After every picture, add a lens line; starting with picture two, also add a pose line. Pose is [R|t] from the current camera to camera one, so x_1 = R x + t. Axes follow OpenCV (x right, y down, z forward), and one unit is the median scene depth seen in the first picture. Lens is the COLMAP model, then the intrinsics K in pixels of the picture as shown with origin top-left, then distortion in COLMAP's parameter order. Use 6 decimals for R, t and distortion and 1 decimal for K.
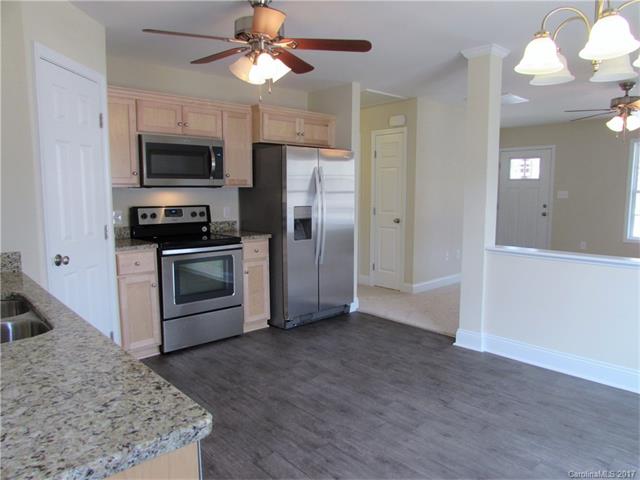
lens RADIAL K [[447.0, 0, 320.0], [0, 447.0, 240.0], [0, 0, 1]] dist [-0.042159, 0.001162]
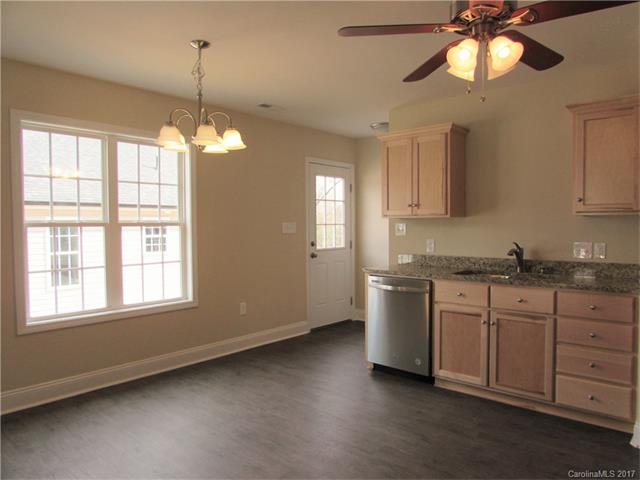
lens RADIAL K [[447.0, 0, 320.0], [0, 447.0, 240.0], [0, 0, 1]] dist [-0.042159, 0.001162]
pose [[-0.993764, 0.012340, -0.110818, 0.153114], [-0.003439, 0.989992, 0.141085, -0.124662], [0.111450, 0.140586, -0.983776, 1.174757]]
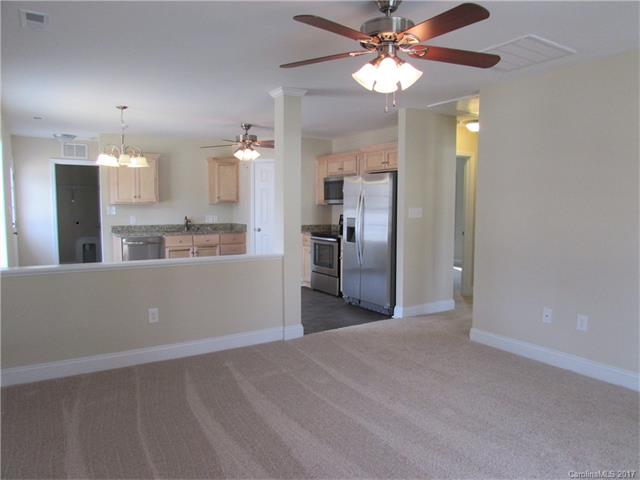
lens RADIAL K [[447.0, 0, 320.0], [0, 447.0, 240.0], [0, 0, 1]] dist [-0.042159, 0.001162]
pose [[-0.170343, 0.079671, -0.982159, 1.443836], [-0.108595, 0.989137, 0.099071, -0.144340], [0.979383, 0.123534, -0.159841, 1.212274]]
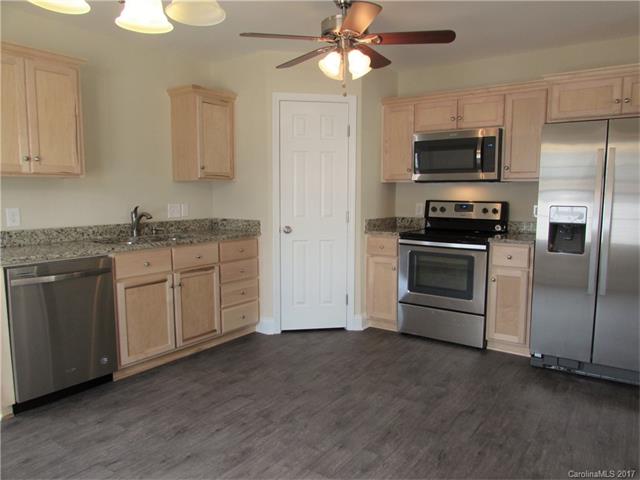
lens RADIAL K [[447.0, 0, 320.0], [0, 447.0, 240.0], [0, 0, 1]] dist [-0.042159, 0.001162]
pose [[0.210038, 0.107091, -0.971811, 0.605855], [-0.108073, 0.990435, 0.085785, -0.042518], [0.971702, 0.087008, 0.219602, 0.499238]]
